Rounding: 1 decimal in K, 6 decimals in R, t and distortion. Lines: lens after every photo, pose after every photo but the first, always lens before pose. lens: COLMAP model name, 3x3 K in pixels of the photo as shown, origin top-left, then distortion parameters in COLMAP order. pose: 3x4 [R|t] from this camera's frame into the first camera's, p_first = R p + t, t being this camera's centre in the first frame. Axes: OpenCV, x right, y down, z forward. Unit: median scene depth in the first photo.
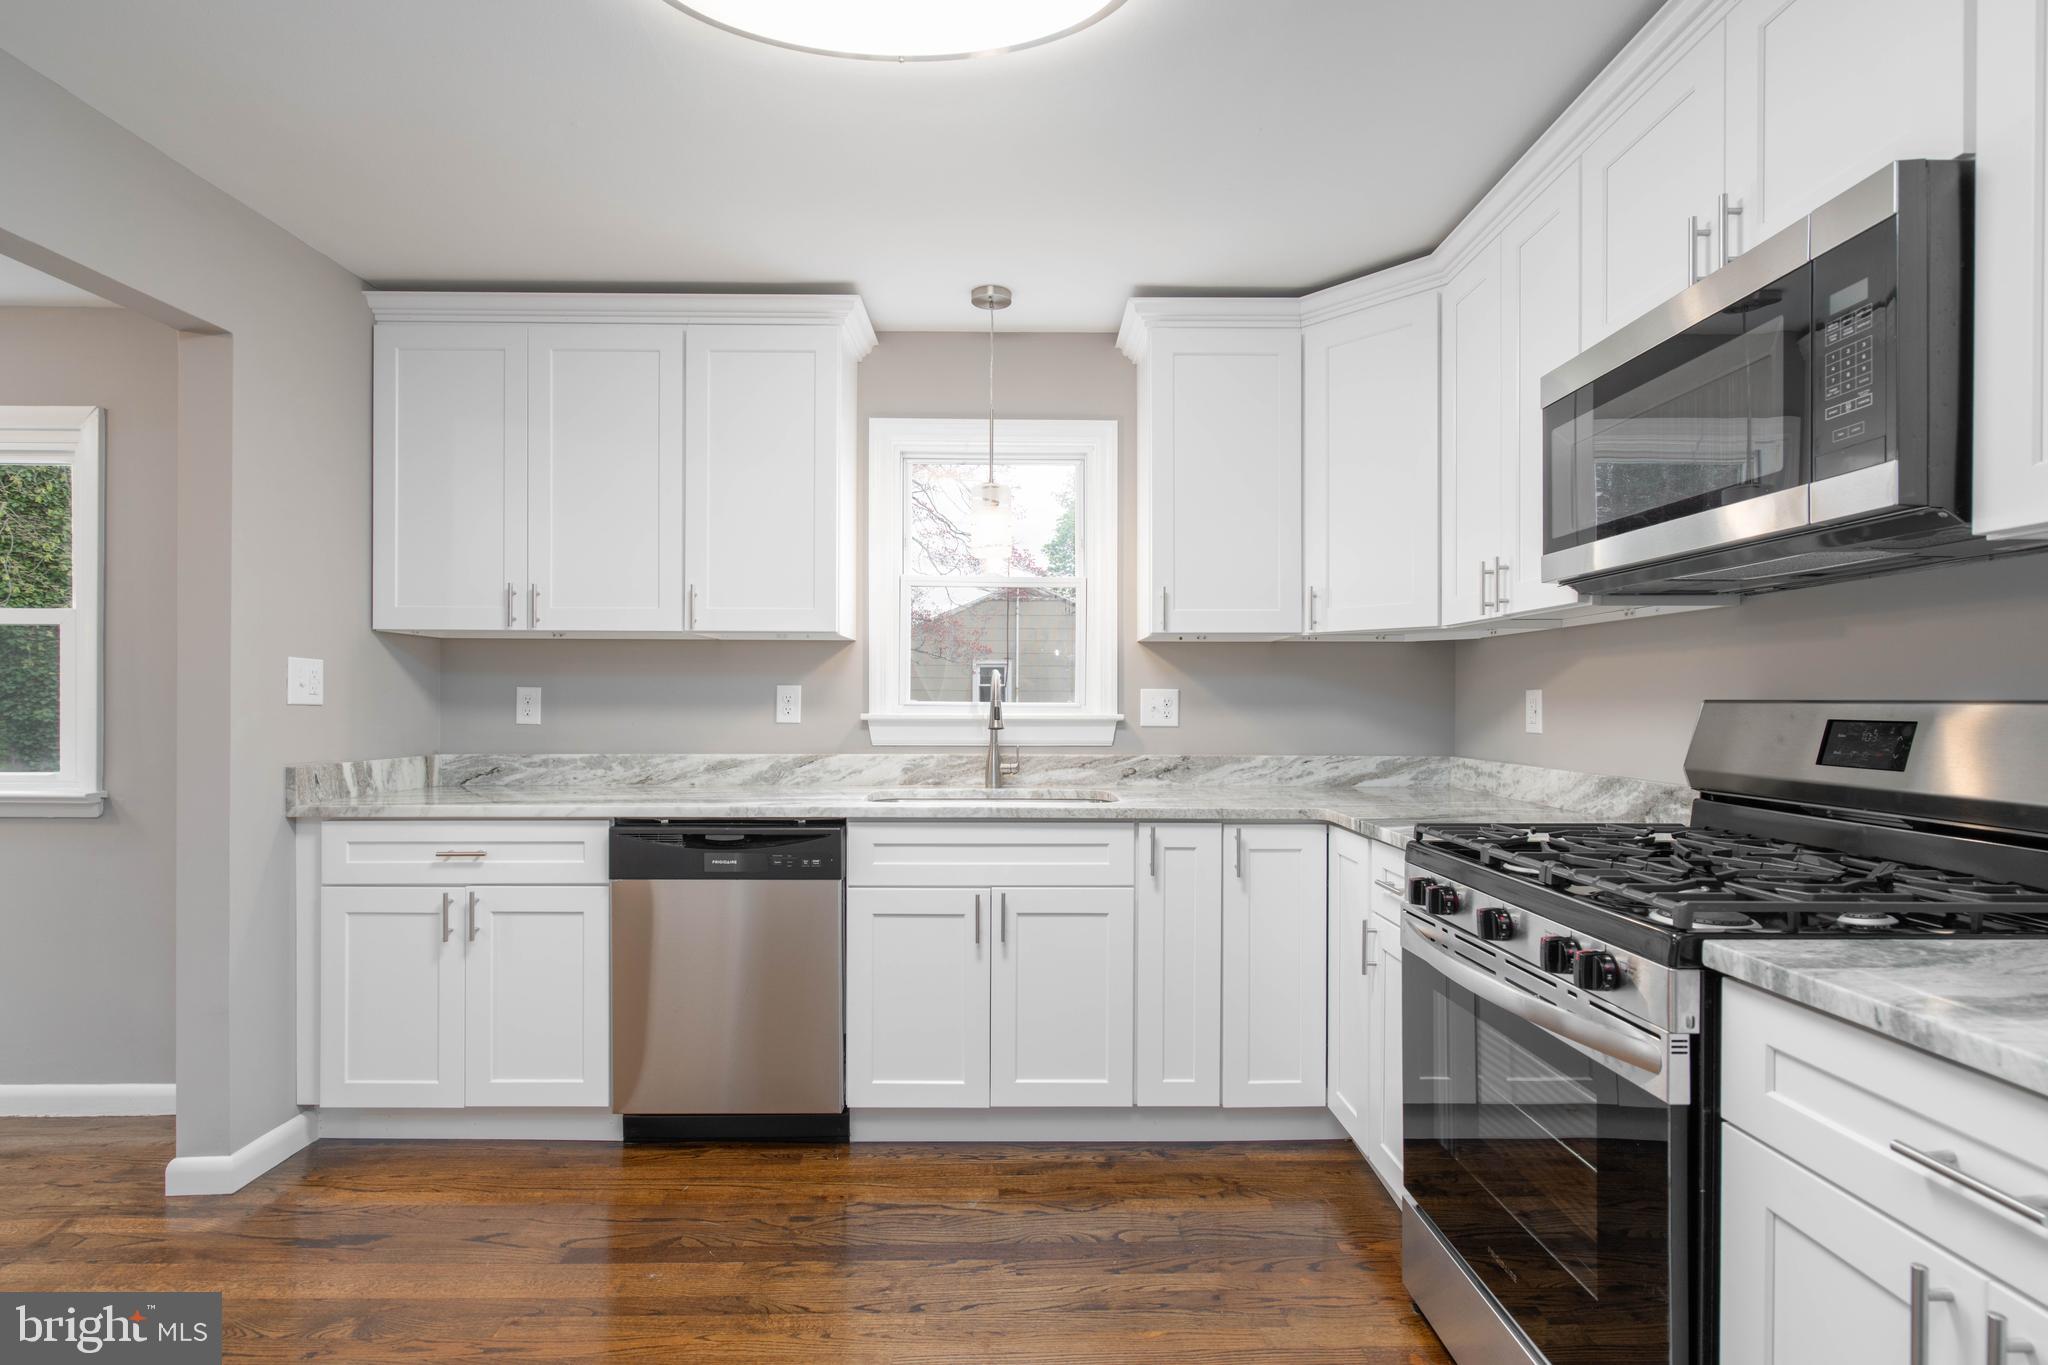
lens RADIAL K [[927.8, 0, 994.9], [0, 927.8, 702.9], [0, 0, 1]] dist [-0.002390, 0.001714]
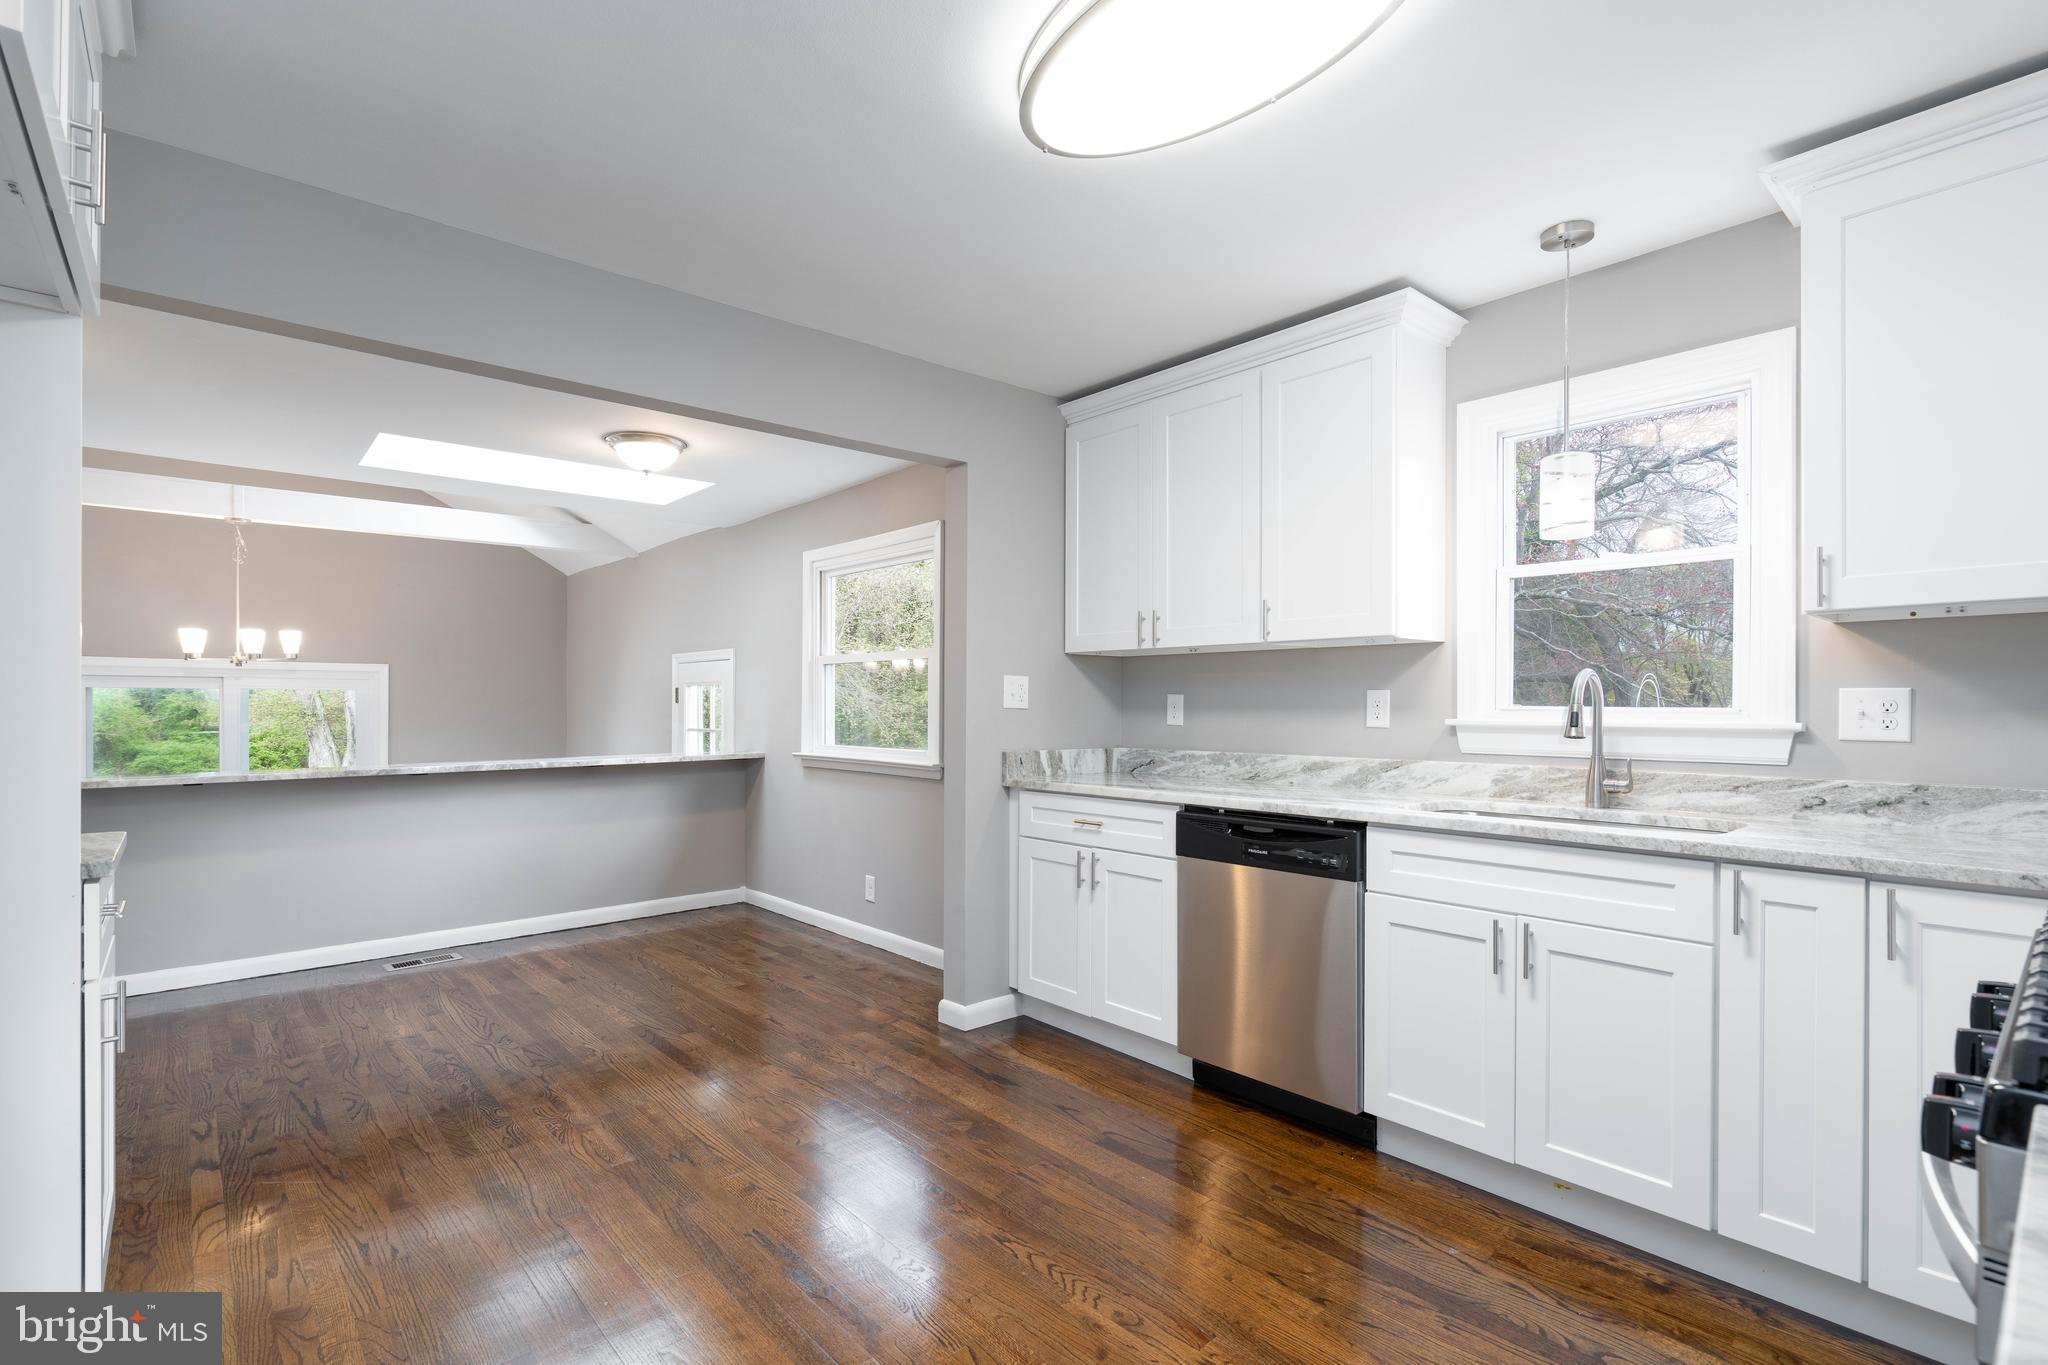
lens RADIAL K [[927.8, 0, 994.9], [0, 927.8, 702.9], [0, 0, 1]] dist [-0.002390, 0.001714]
pose [[0.651397, -0.003911, -0.758727, 0.313401], [-0.000839, 0.999982, -0.005875, 0.001583], [0.758736, 0.004464, 0.651383, 0.041671]]
